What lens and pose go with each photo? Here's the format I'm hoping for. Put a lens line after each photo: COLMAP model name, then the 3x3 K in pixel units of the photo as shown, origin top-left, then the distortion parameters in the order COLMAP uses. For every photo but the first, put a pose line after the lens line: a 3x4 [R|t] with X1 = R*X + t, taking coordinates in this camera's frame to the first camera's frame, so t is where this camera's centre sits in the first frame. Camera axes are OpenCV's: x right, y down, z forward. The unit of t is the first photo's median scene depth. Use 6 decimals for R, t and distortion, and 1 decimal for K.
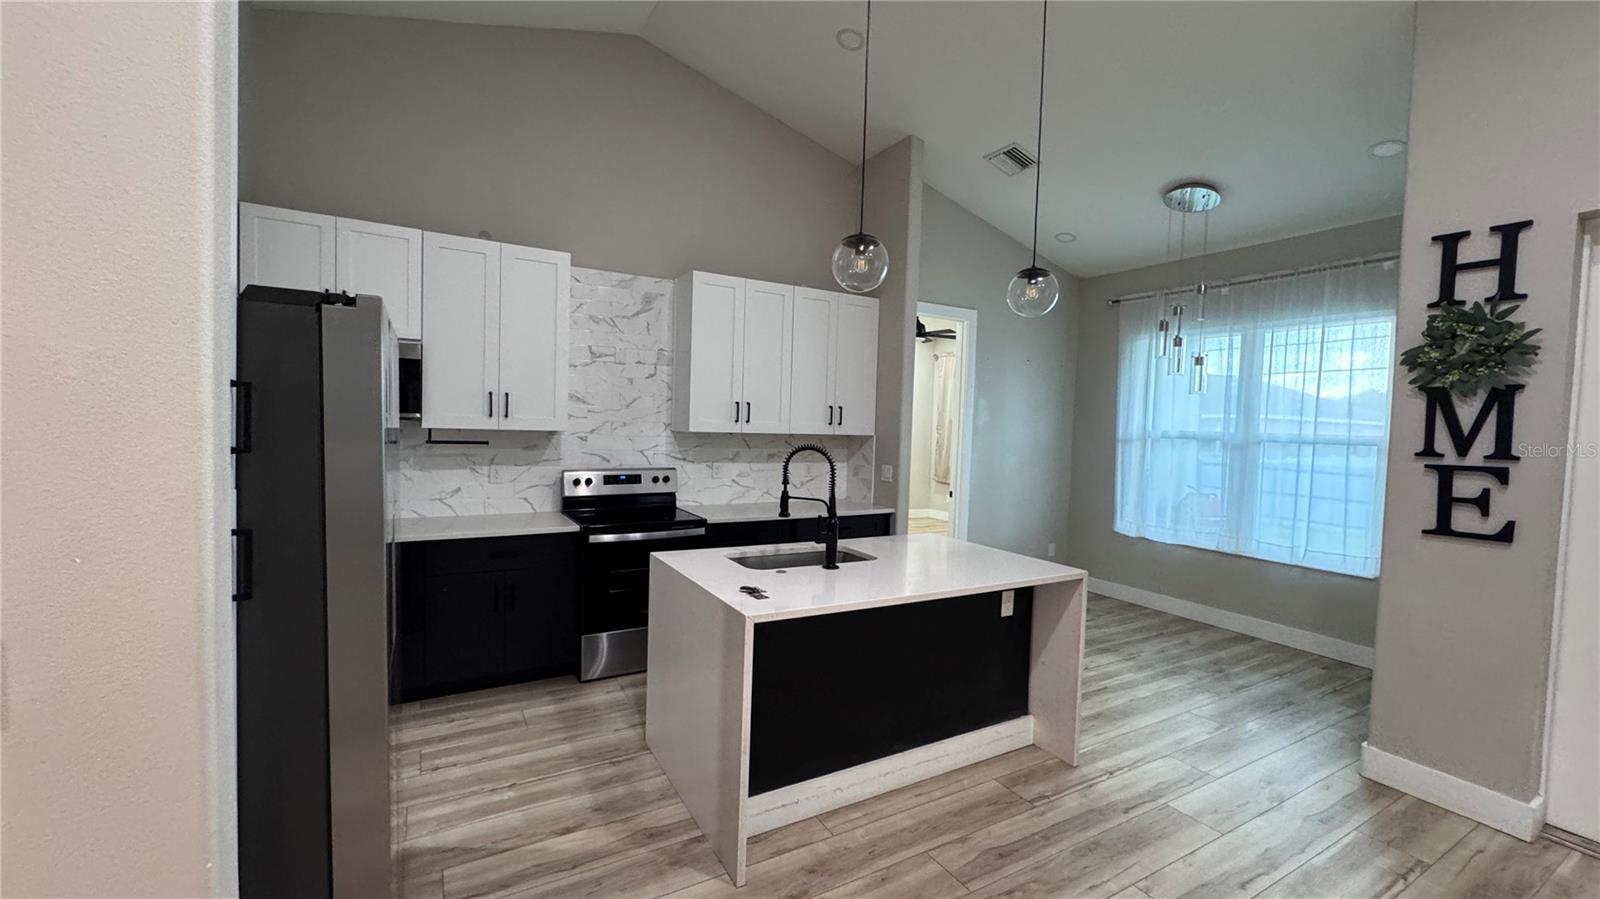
lens RADIAL K [[640.8, 0, 807.2], [0, 640.8, 448.6], [0, 0, 1]] dist [-0.006907, 0.000798]
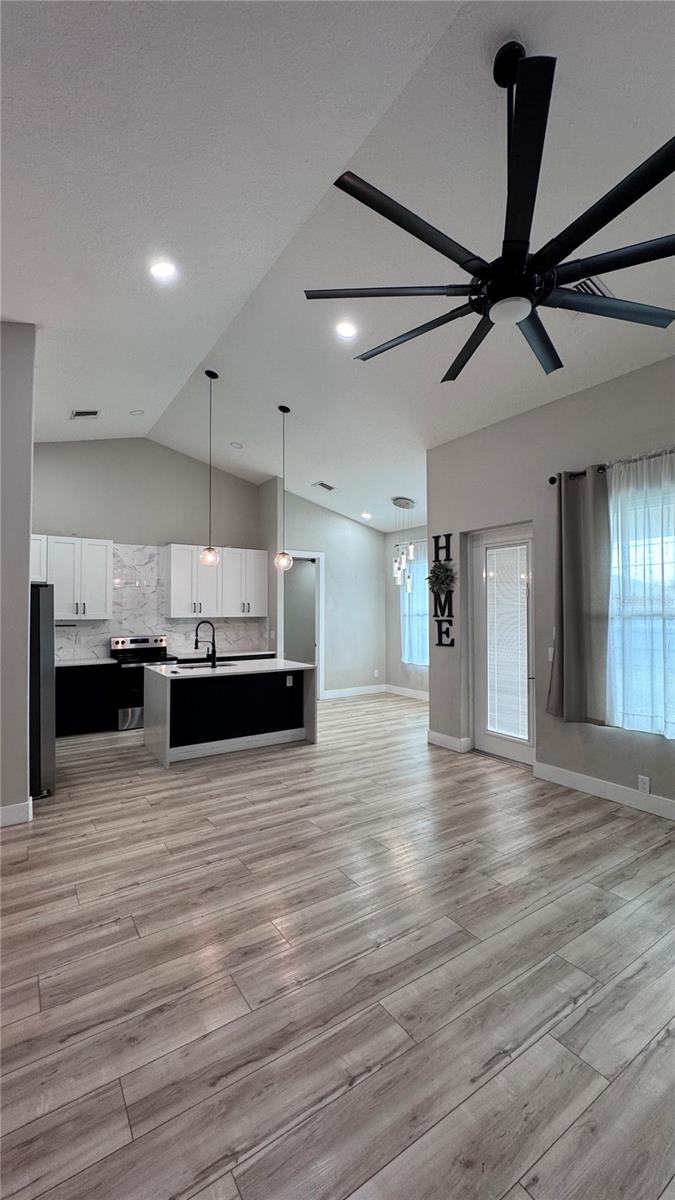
lens RADIAL K [[480.6, 0, 340.7], [0, 480.6, 598.9], [0, 0, 1]] dist [-0.006907, 0.000798]
pose [[0.997585, -0.032215, 0.061527, 0.308964], [0.035986, 0.997477, -0.061200, 0.032198], [-0.059401, 0.063266, 0.996227, -0.693325]]
